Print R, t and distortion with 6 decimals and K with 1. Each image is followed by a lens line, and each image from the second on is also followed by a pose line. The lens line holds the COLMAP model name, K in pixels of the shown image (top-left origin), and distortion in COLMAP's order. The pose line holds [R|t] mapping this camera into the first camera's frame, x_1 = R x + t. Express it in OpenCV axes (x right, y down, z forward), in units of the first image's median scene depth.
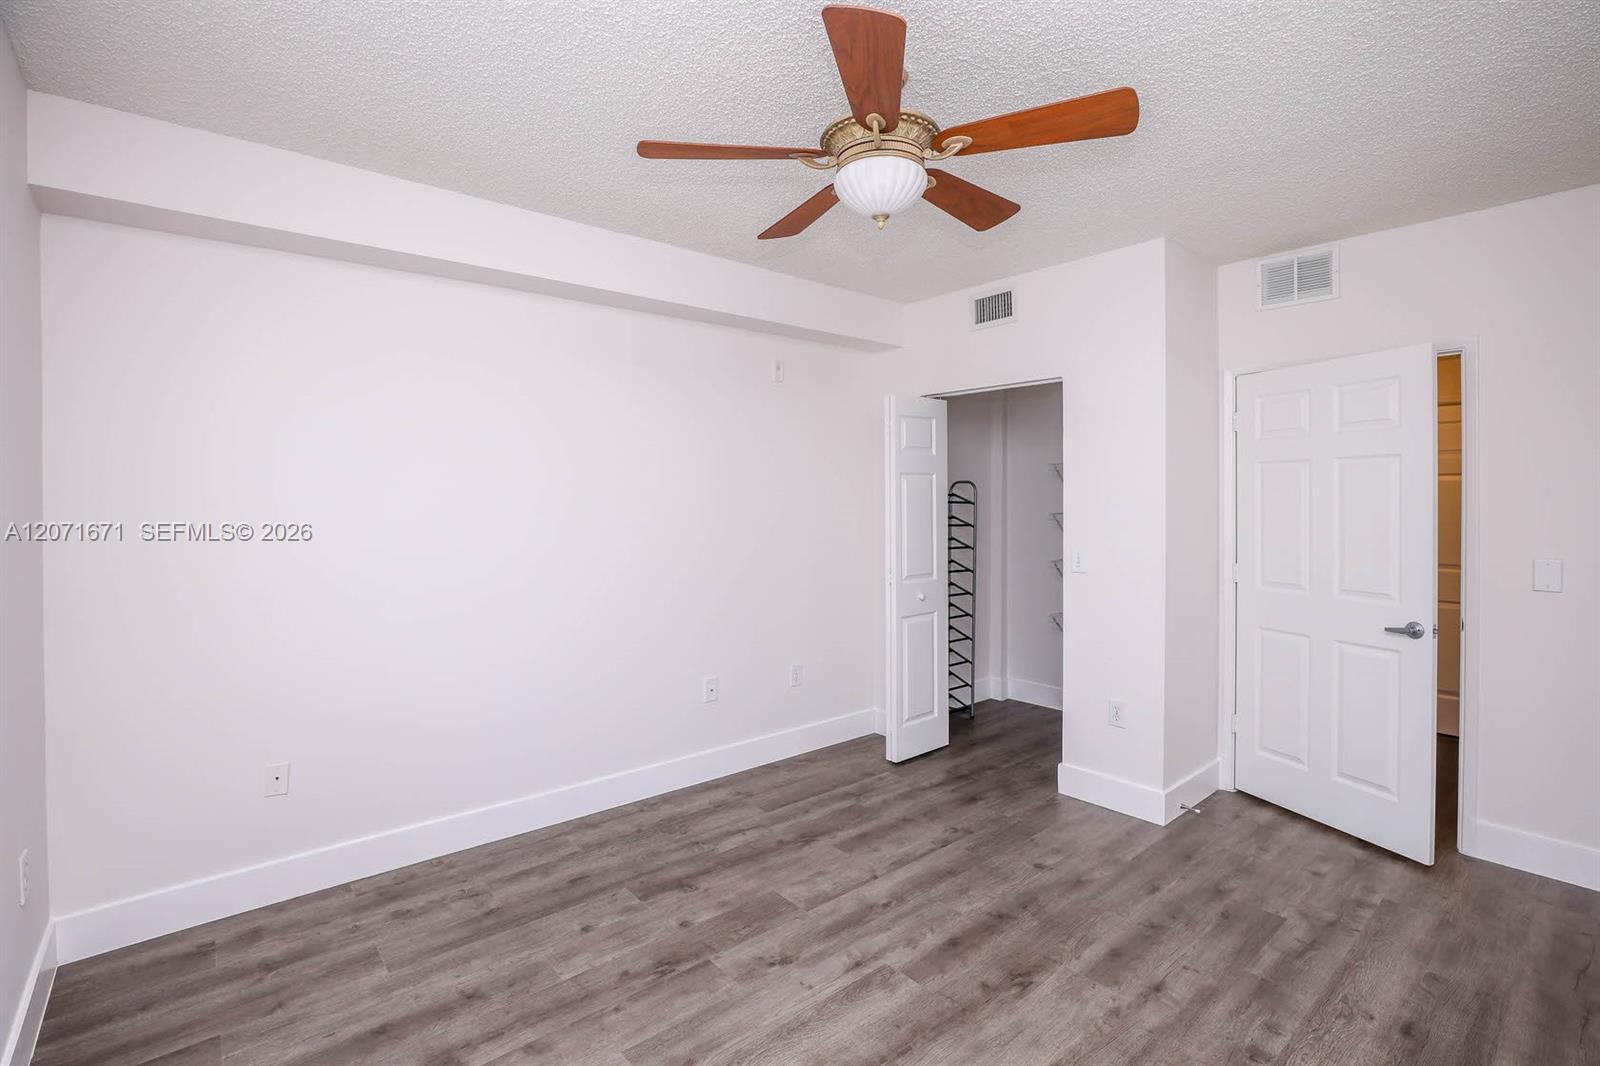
lens RADIAL K [[740.2, 0, 797.6], [0, 740.2, 504.9], [0, 0, 1]] dist [-0.043059, 0.010900]
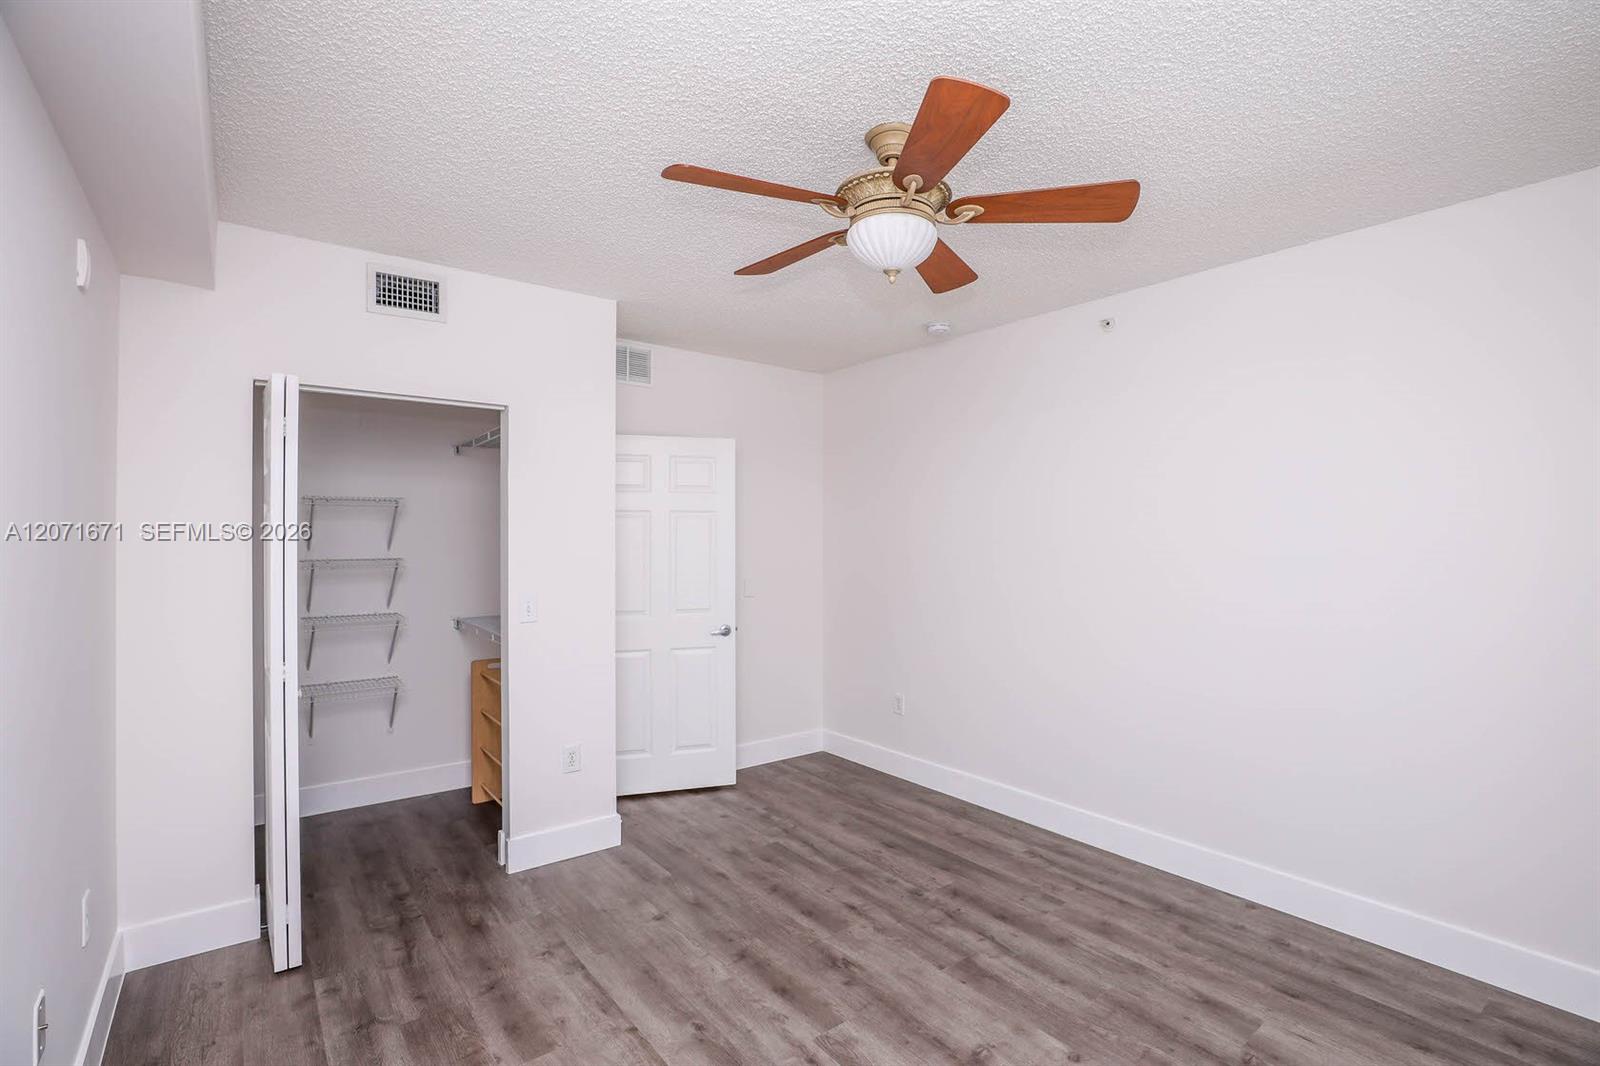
lens RADIAL K [[740.9, 0, 800.0], [0, 740.9, 533.0], [0, 0, 1]] dist [-0.039790, 0.010893]
pose [[0.036094, 0.007360, 0.999321, -0.692437], [0.003852, 0.999964, -0.007504, -0.016216], [-0.999341, 0.004120, 0.036065, 0.819891]]
